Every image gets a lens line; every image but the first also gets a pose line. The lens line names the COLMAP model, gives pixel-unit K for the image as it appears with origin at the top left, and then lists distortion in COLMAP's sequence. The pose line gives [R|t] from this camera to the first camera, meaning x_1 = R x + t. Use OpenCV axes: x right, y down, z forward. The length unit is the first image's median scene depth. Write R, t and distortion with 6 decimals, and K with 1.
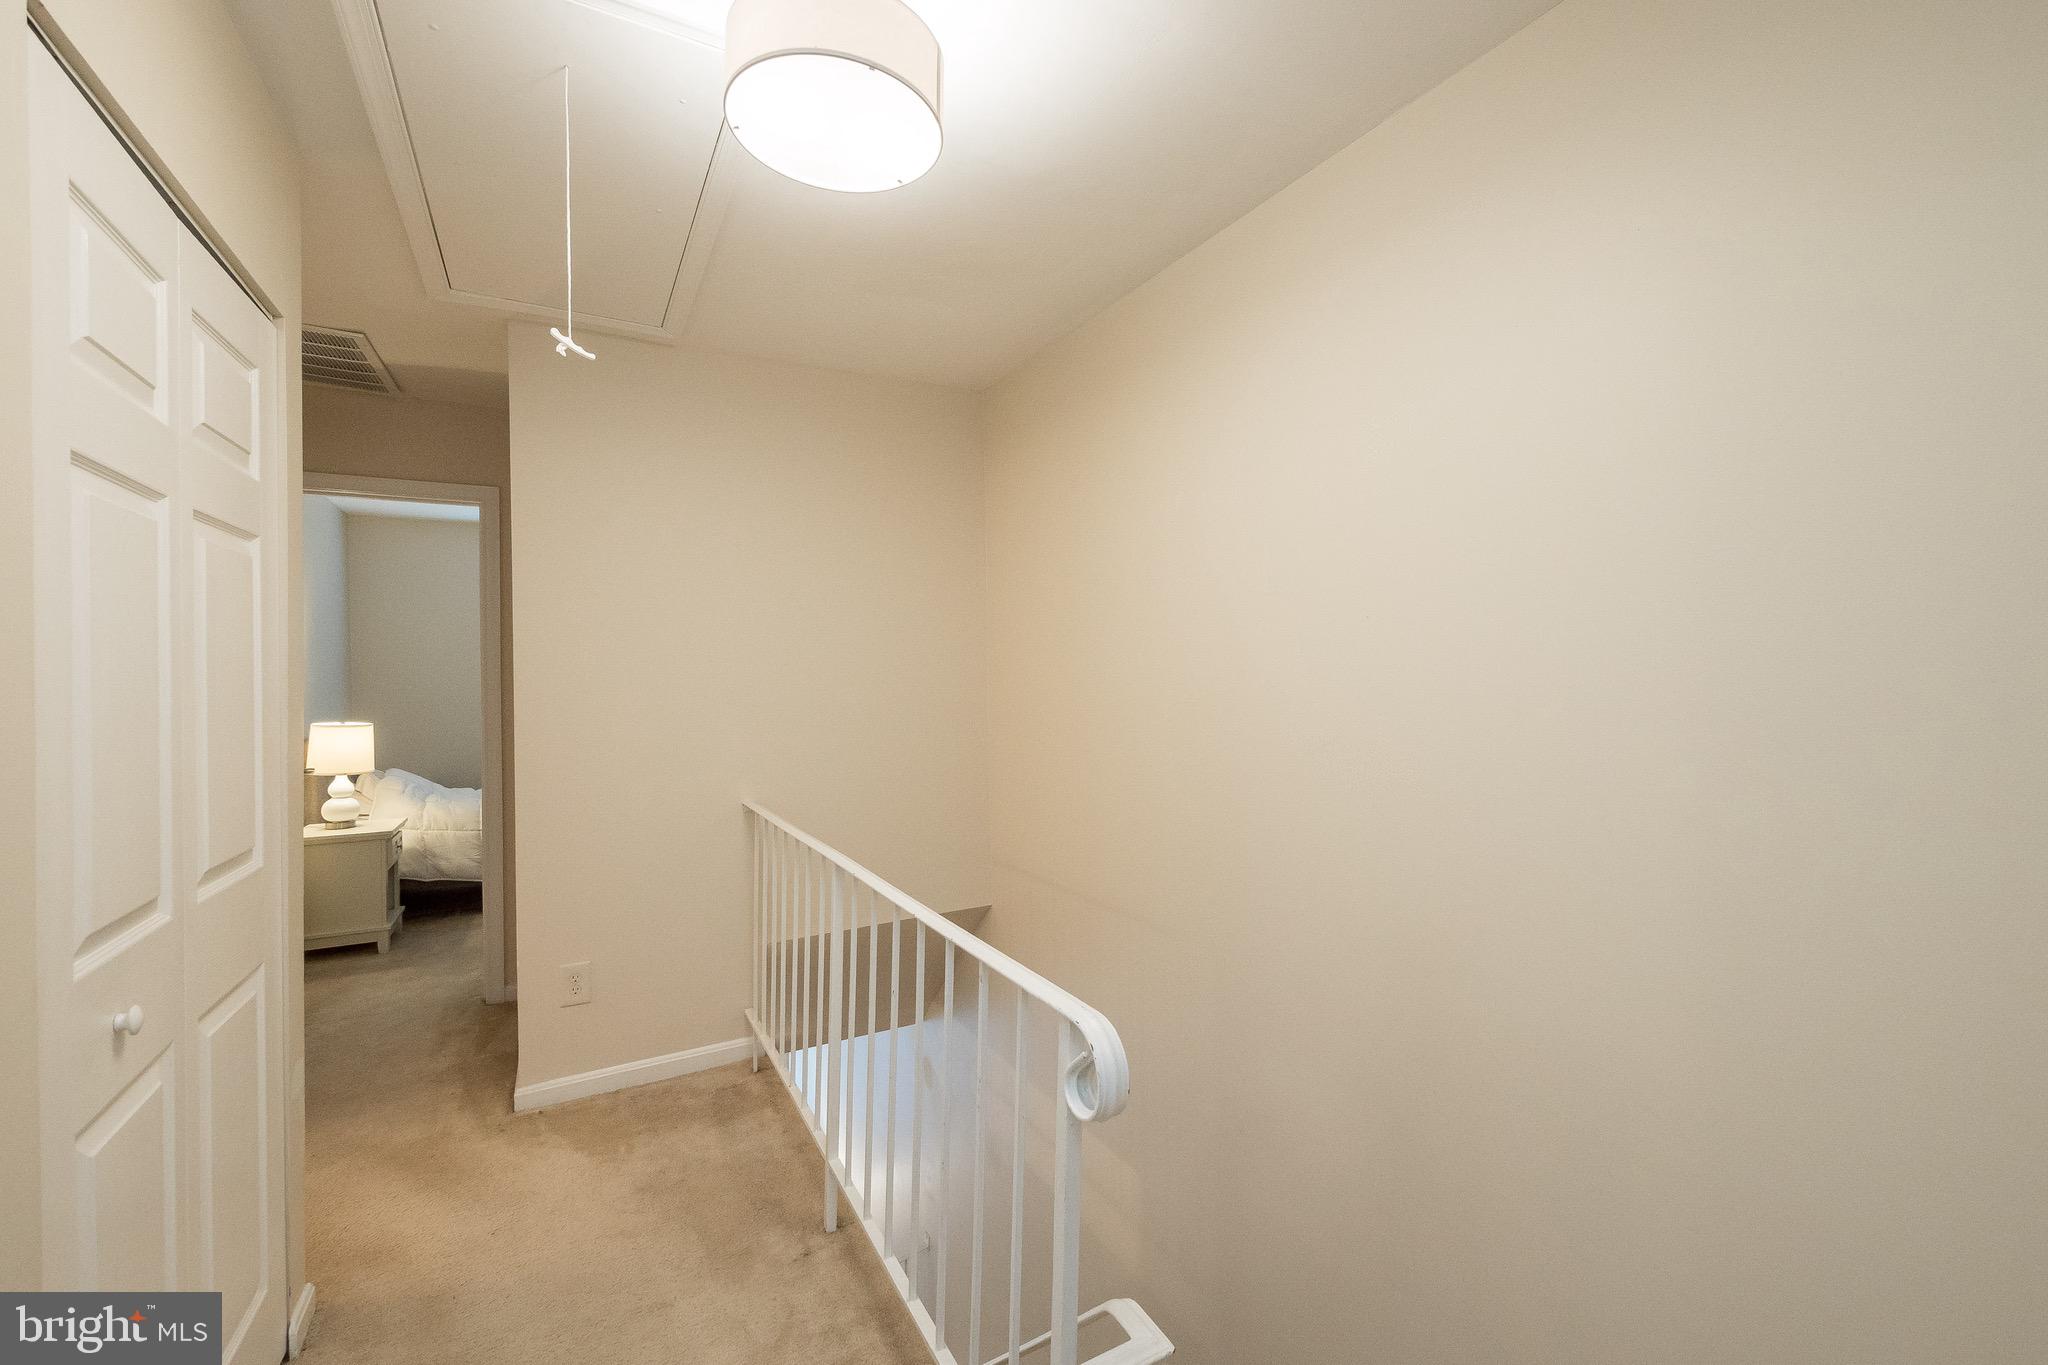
lens RADIAL K [[841.1, 0, 1020.8], [0, 841.1, 672.8], [0, 0, 1]] dist [-0.000903, -0.000139]
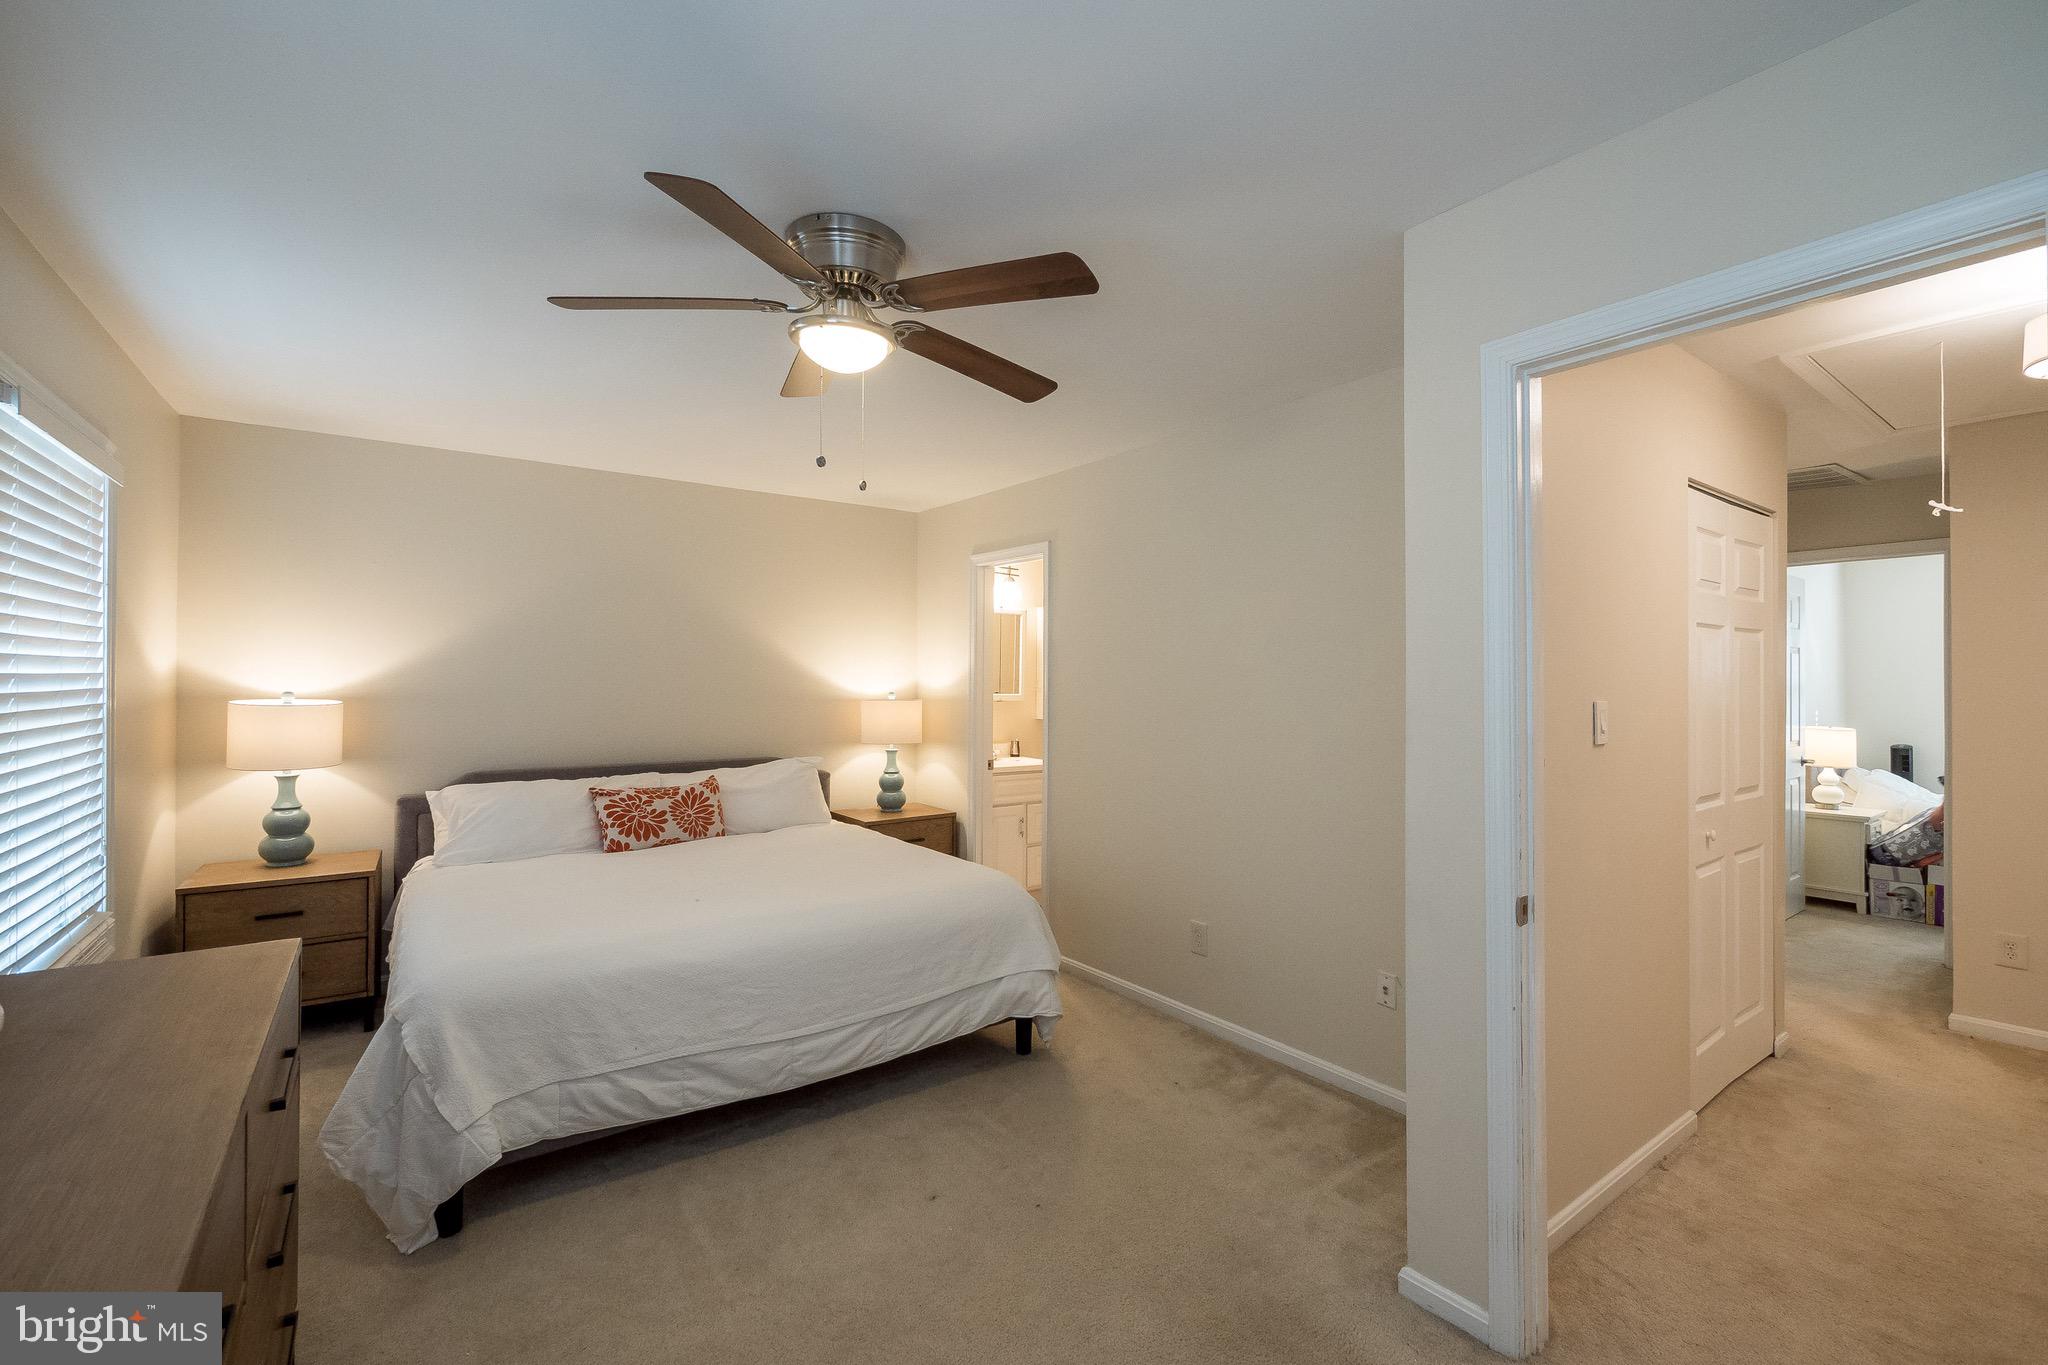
lens RADIAL K [[876.1, 0, 1025.9], [0, 876.1, 674.2], [0, 0, 1]] dist [-0.001850, -0.000004]
pose [[0.131270, 0.006941, -0.991322, 0.383118], [-0.001195, 0.999976, 0.006843, -0.027751], [0.991346, 0.000286, 0.131275, -0.417822]]
